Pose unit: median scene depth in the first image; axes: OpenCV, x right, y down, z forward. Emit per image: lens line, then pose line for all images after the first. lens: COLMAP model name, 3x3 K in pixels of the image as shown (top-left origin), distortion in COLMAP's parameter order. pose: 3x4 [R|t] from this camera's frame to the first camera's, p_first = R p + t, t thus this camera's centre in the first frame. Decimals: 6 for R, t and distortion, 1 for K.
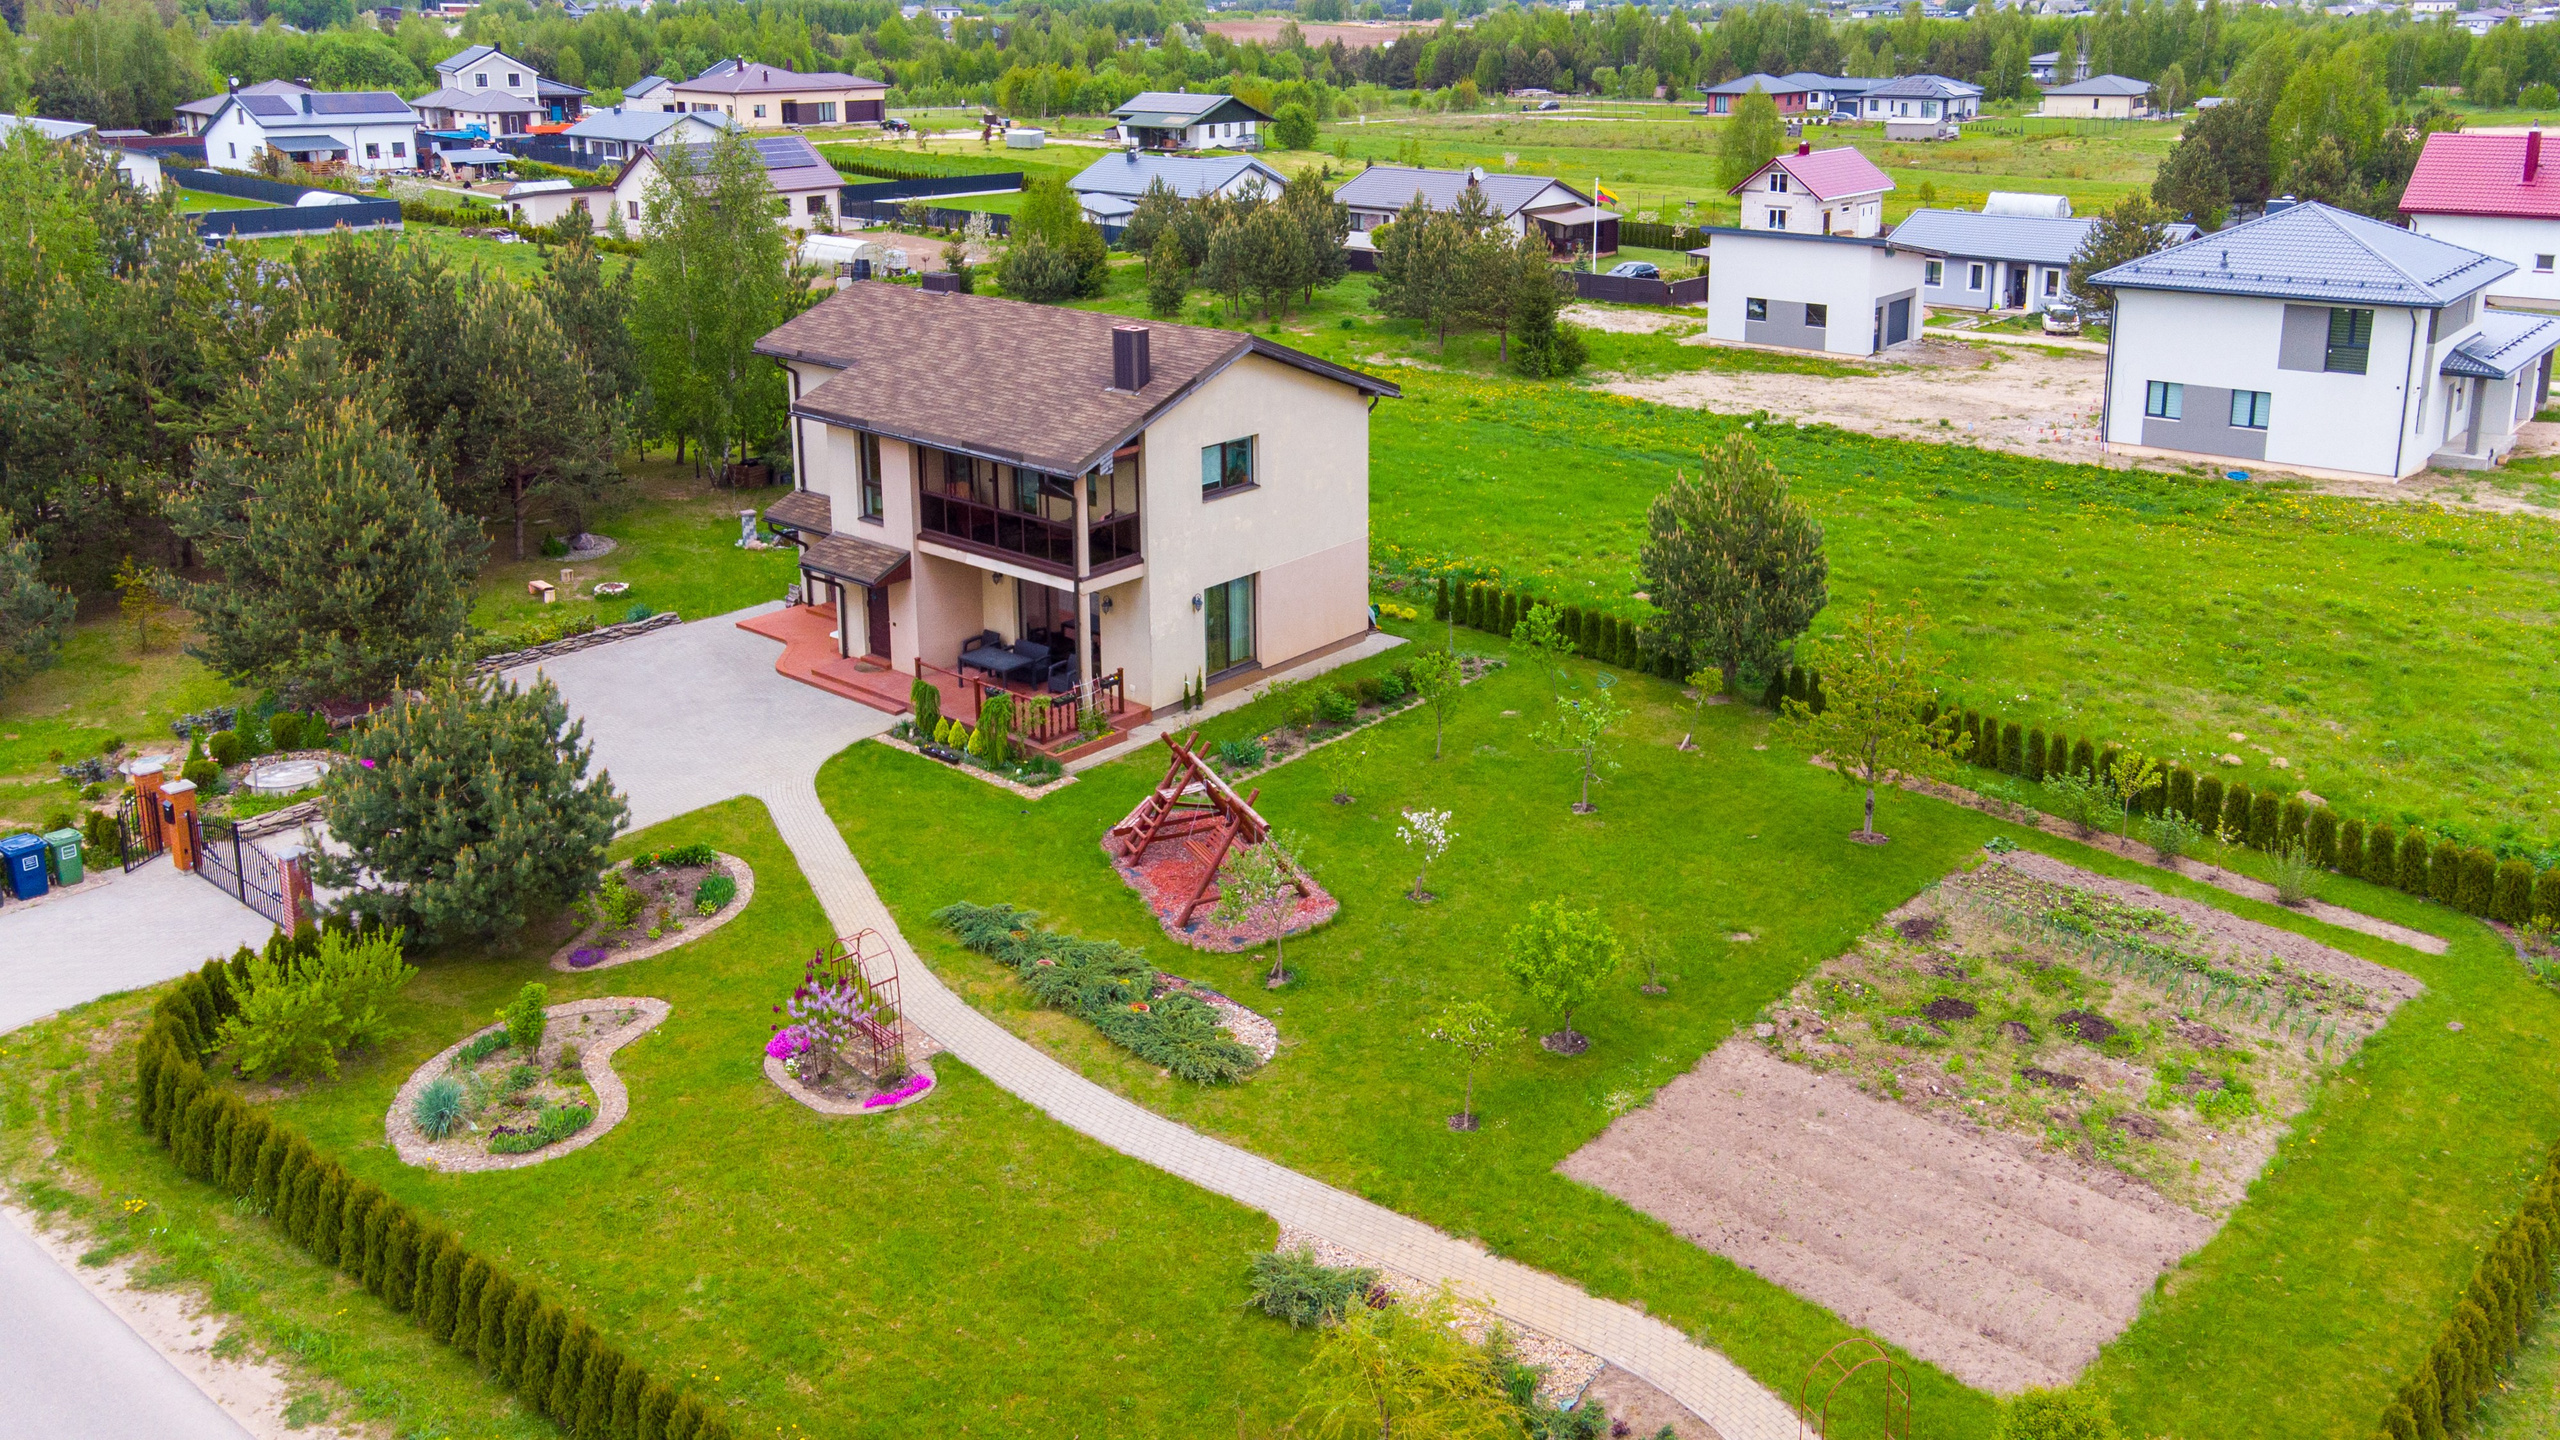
lens RADIAL K [[1944.3, 0, 1306.4], [0, 1944.3, 540.6], [0, 0, 1]] dist [0.009518, 0.114433]
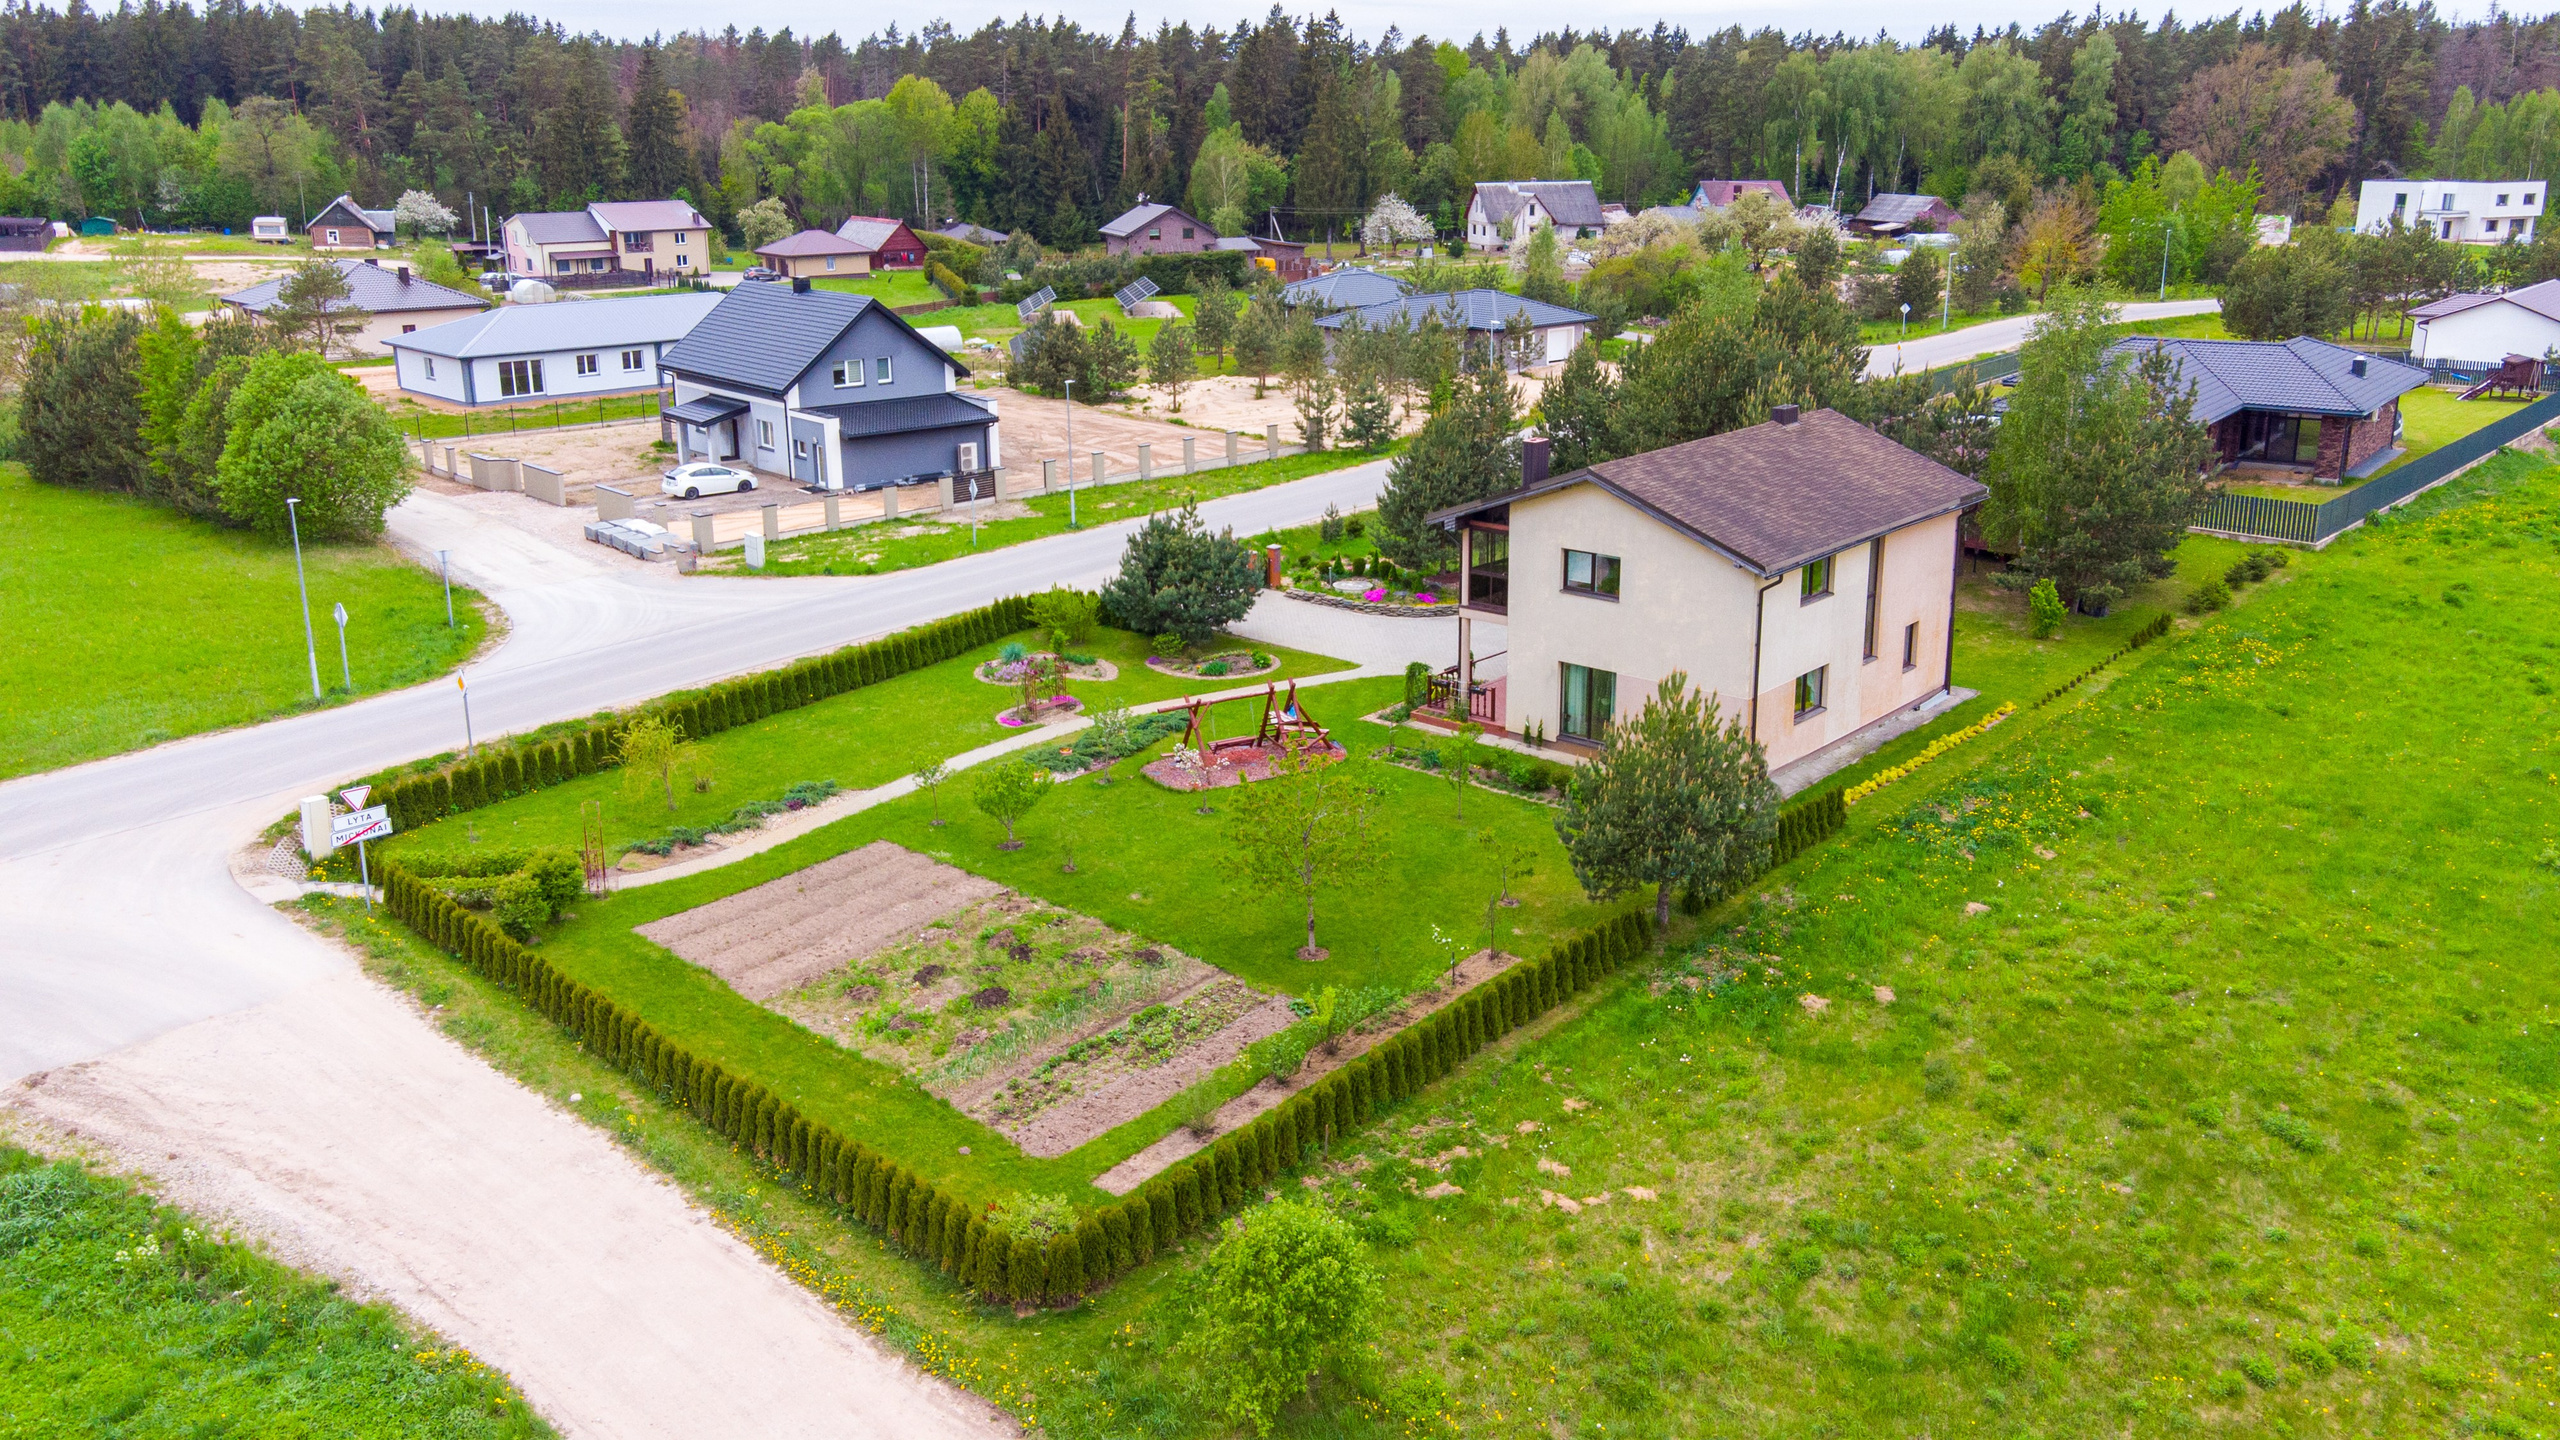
lens RADIAL K [[1944.0, 0, 1325.0], [0, 1944.0, 655.8], [0, 0, 1]] dist [0.007844, 0.104512]
pose [[-0.009707, 0.266445, -0.963801, 1.090231], [-0.258299, 0.930467, 0.259831, -0.249316], [0.966016, 0.251471, 0.059791, 0.735942]]
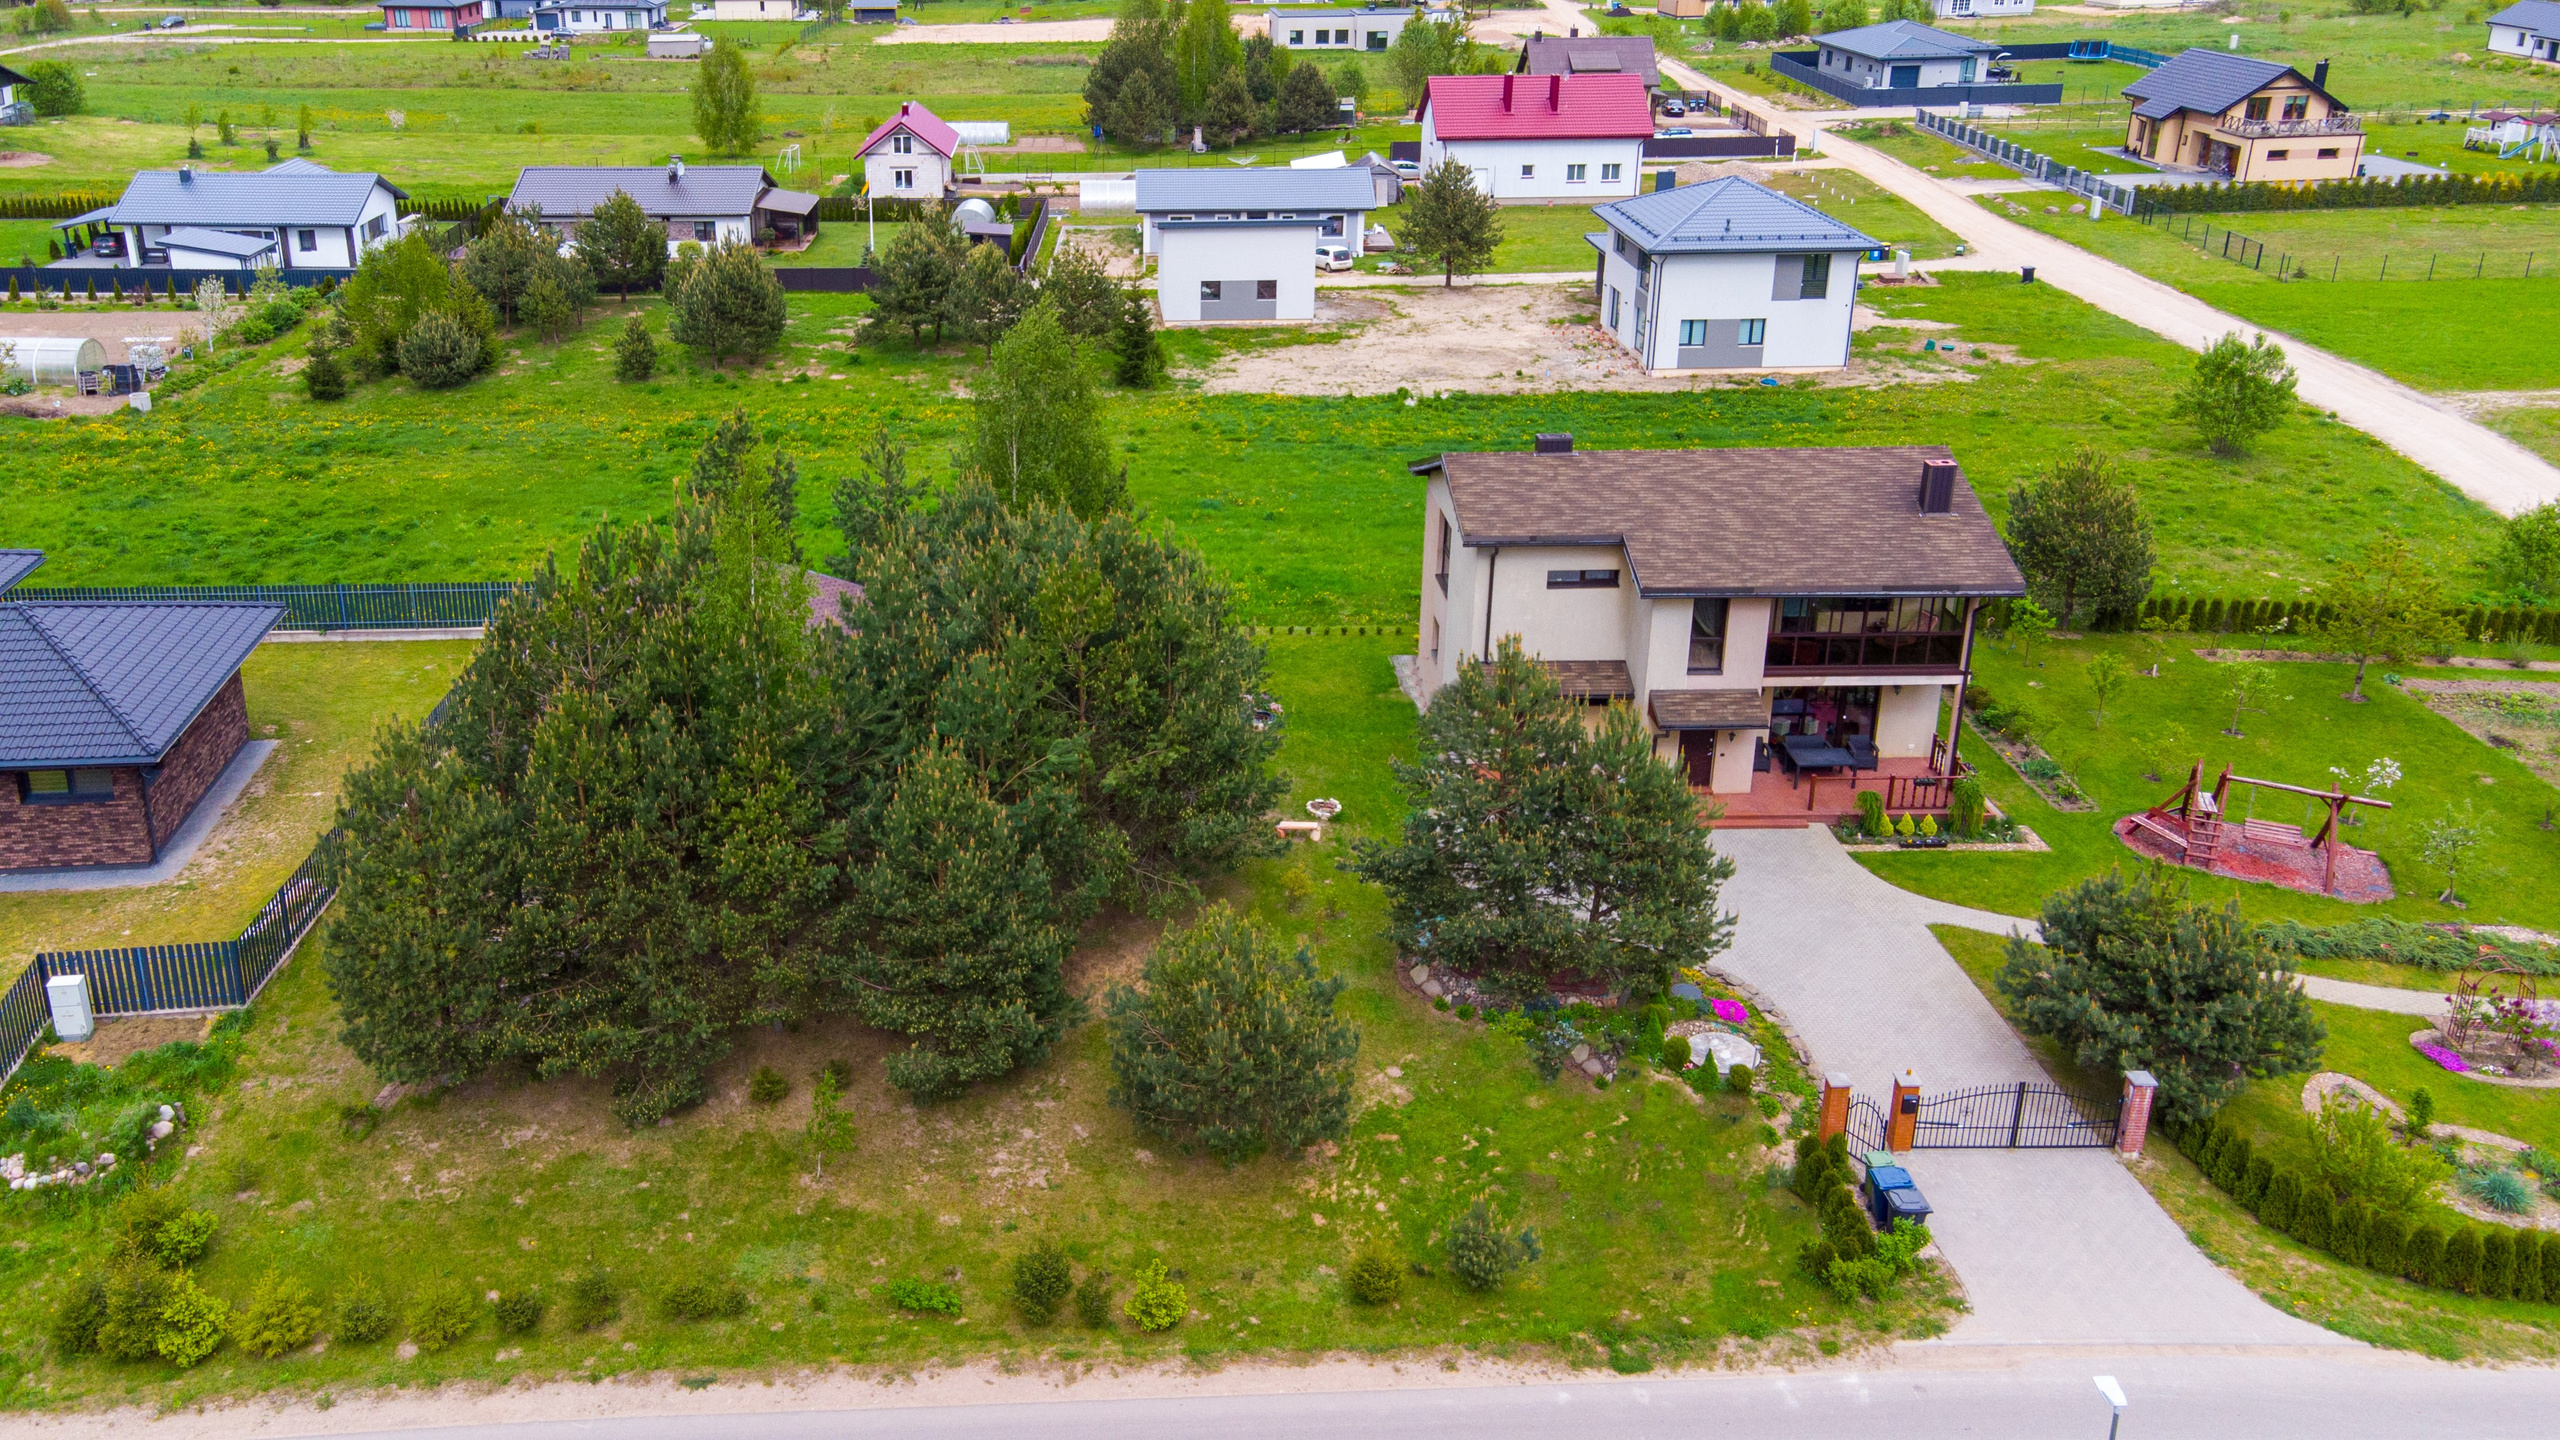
lens RADIAL K [[1927.2, 0, 1098.7], [0, 1927.2, 585.6], [0, 0, 1]] dist [0.031422, 0.054447]
pose [[0.758103, -0.239149, 0.606702, -1.122170], [0.181685, 0.970951, 0.155705, -0.287730], [-0.626315, -0.007812, 0.779531, 0.339764]]
